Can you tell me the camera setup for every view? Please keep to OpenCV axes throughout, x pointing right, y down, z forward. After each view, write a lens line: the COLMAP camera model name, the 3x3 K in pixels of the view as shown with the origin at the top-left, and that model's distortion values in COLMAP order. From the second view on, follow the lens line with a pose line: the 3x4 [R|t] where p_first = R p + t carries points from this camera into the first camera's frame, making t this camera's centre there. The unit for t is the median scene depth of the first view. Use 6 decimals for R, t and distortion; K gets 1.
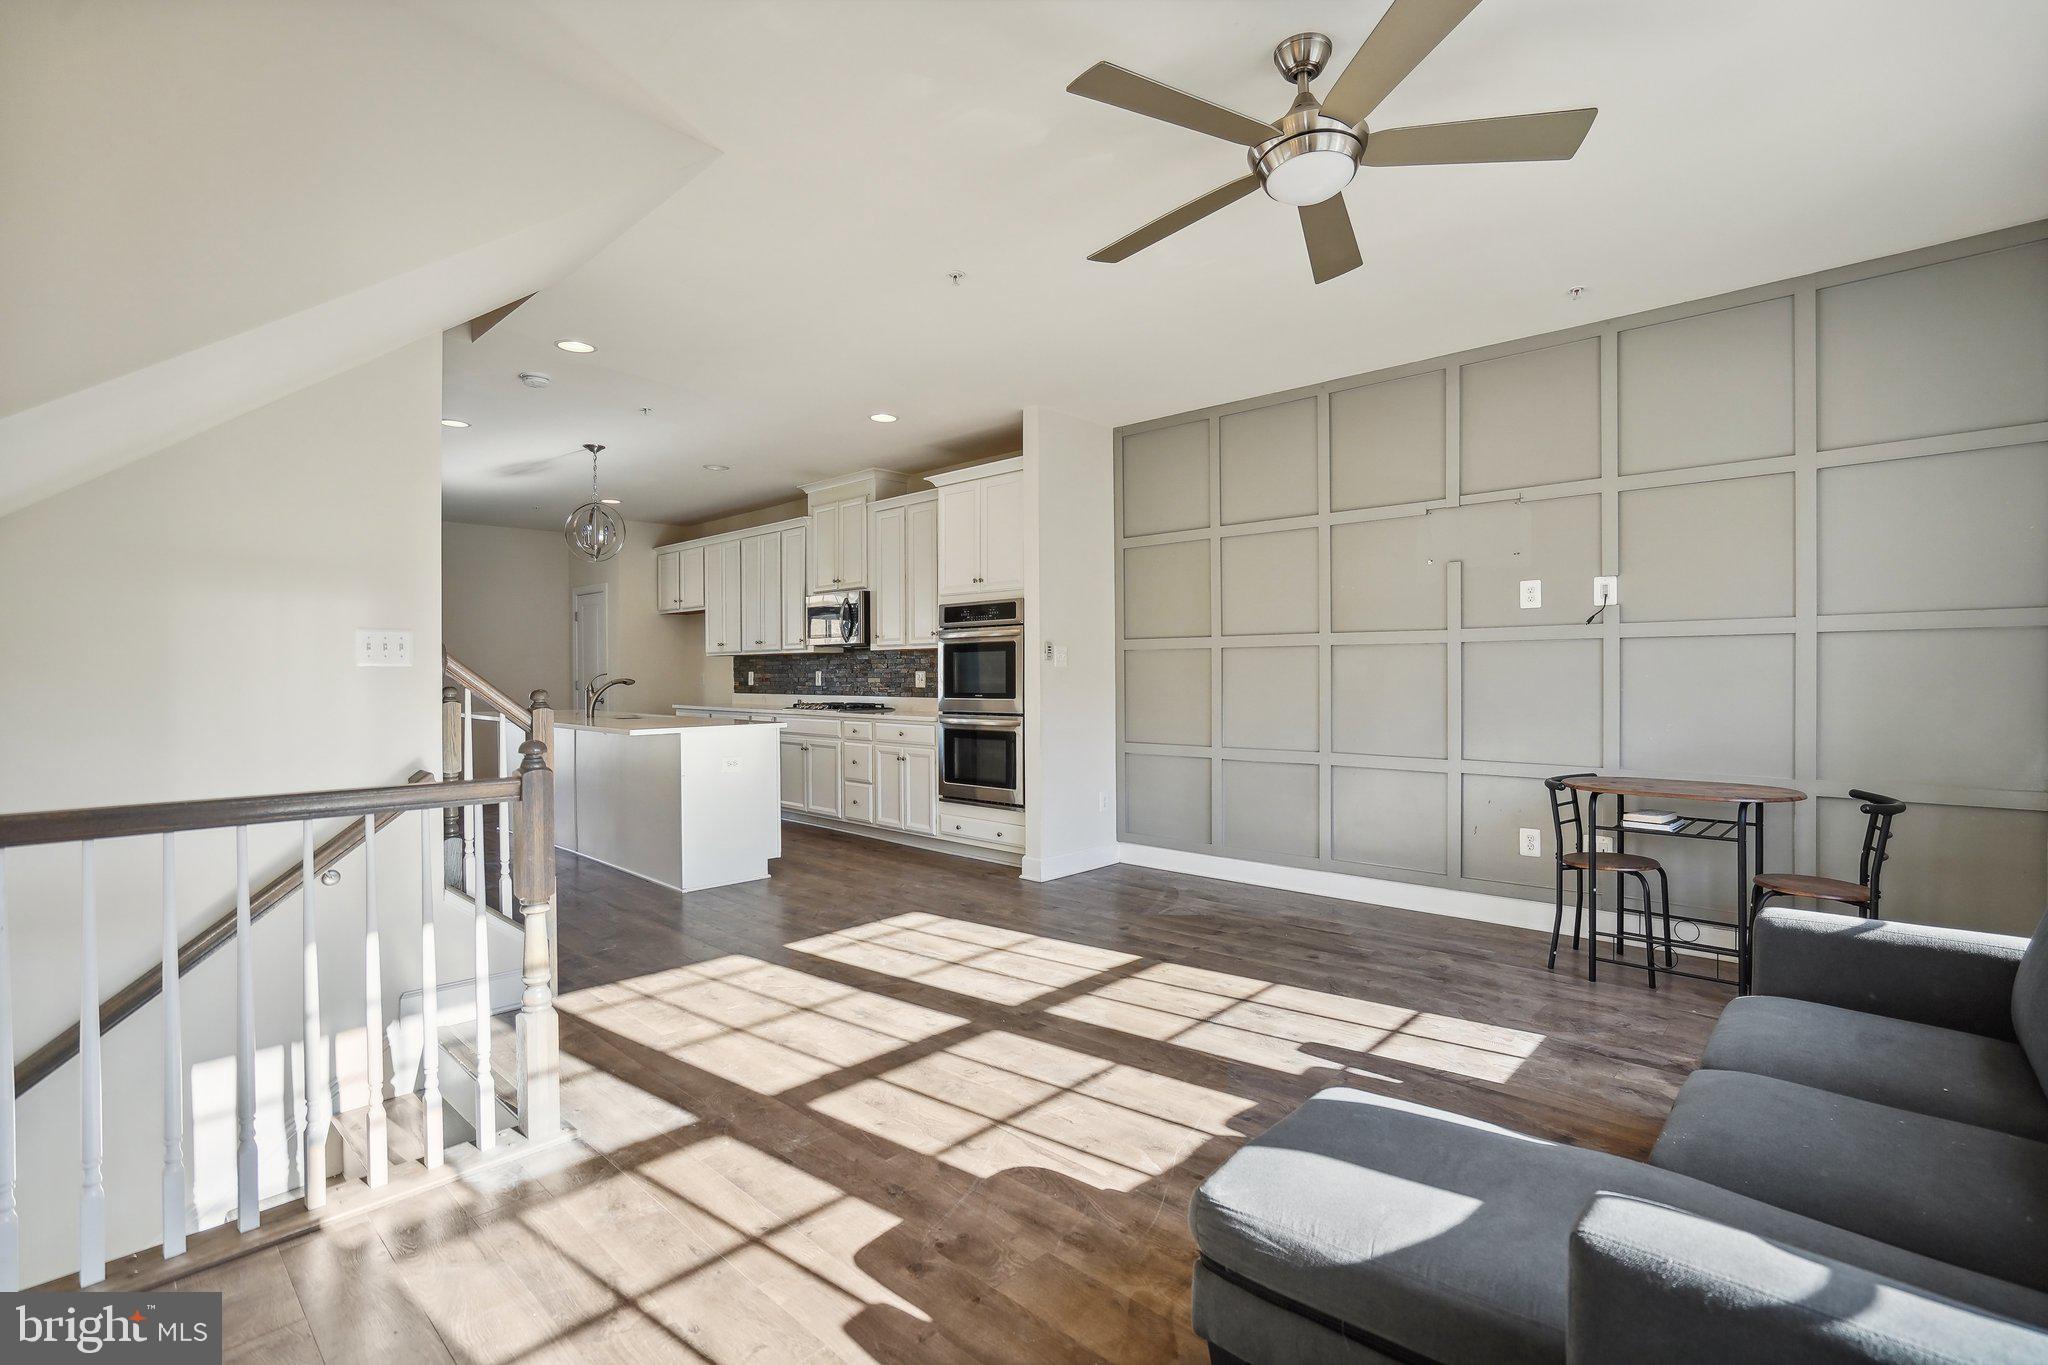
lens RADIAL K [[940.5, 0, 1032.2], [0, 940.5, 677.0], [0, 0, 1]] dist [-0.043646, 0.018124]
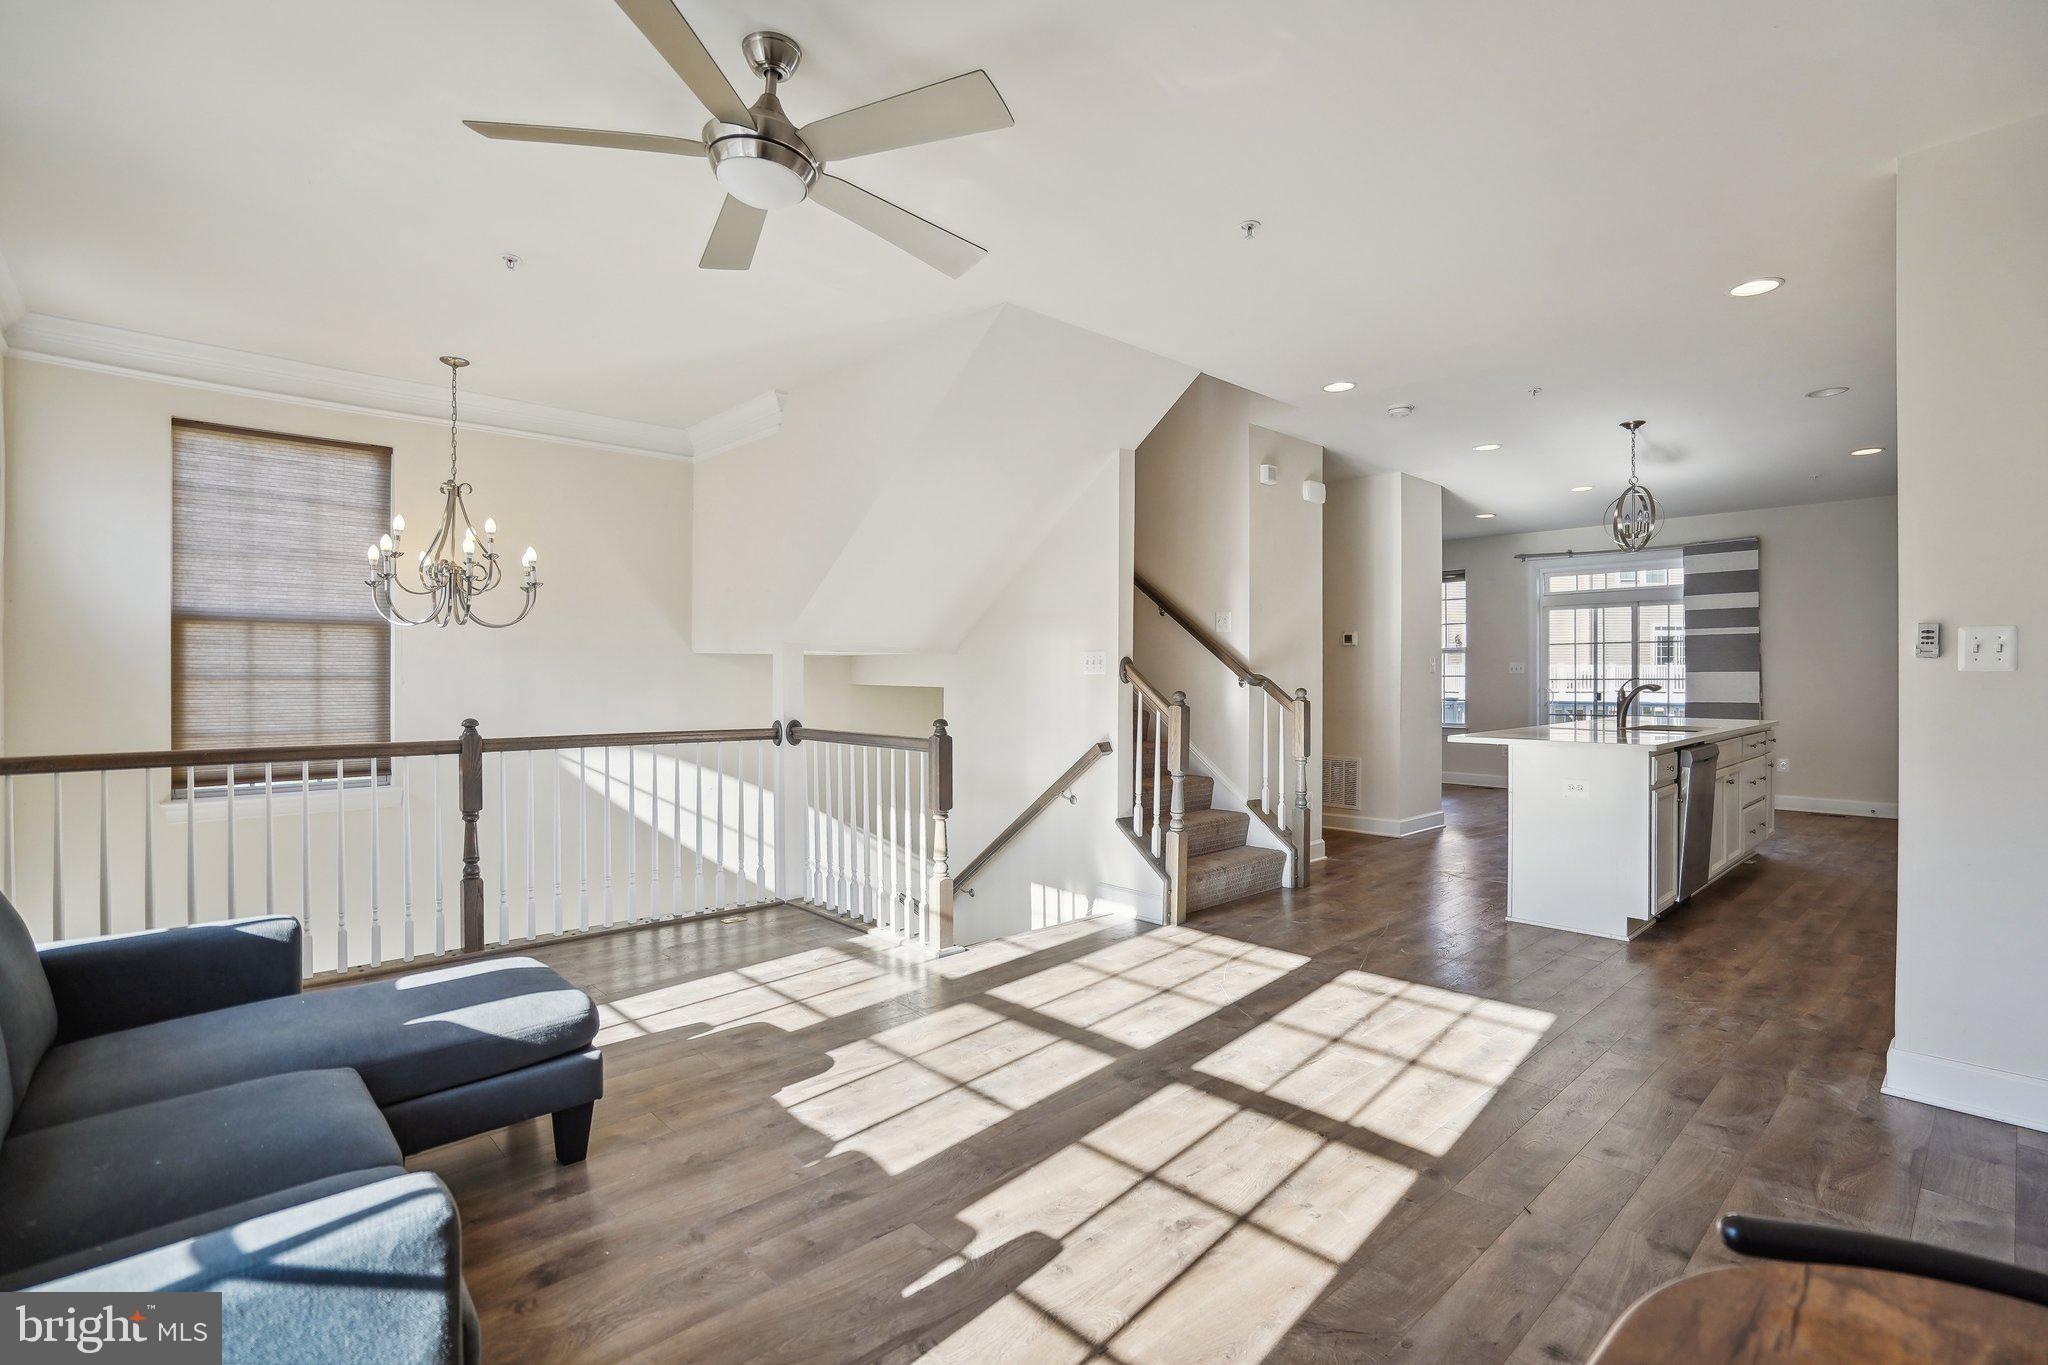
lens RADIAL K [[940.5, 0, 1040.6], [0, 940.5, 678.4], [0, 0, 1]] dist [-0.043646, 0.018124]
pose [[-0.052597, 0.006660, -0.998594, 0.514412], [-0.002460, 0.999974, 0.006799, -0.009313], [0.998613, 0.002814, -0.052580, 0.548759]]
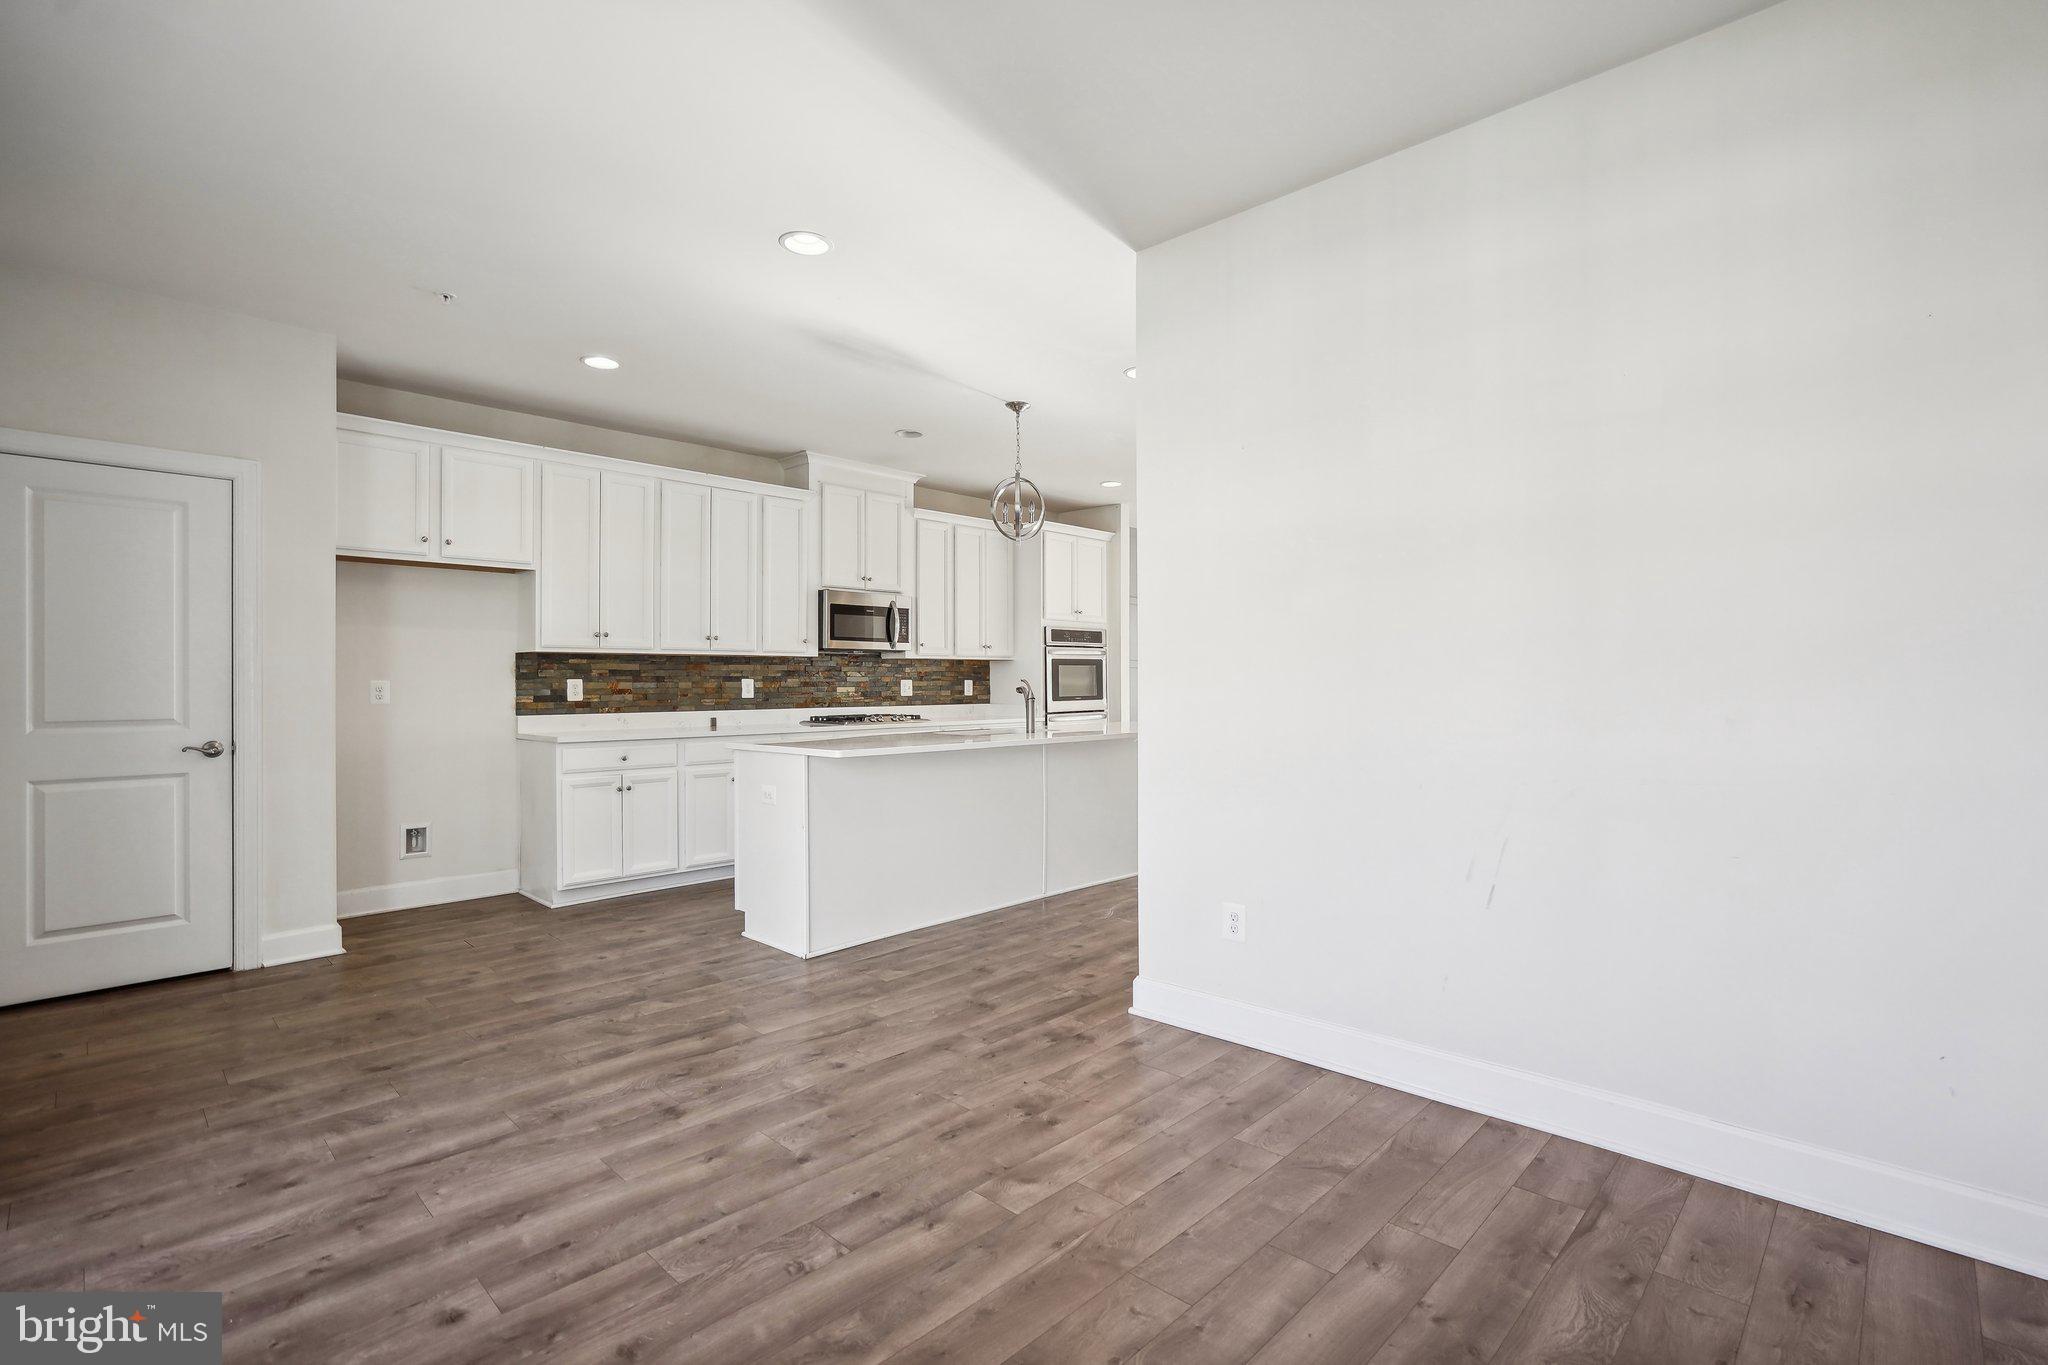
lens RADIAL K [[940.5, 0, 1021.1], [0, 940.5, 680.7], [0, 0, 1]] dist [-0.043646, 0.018124]
pose [[0.015280, 0.004822, 0.999872, -1.488934], [0.007719, 0.999958, -0.004941, 0.001053], [-0.999853, 0.007794, 0.015242, 1.127826]]
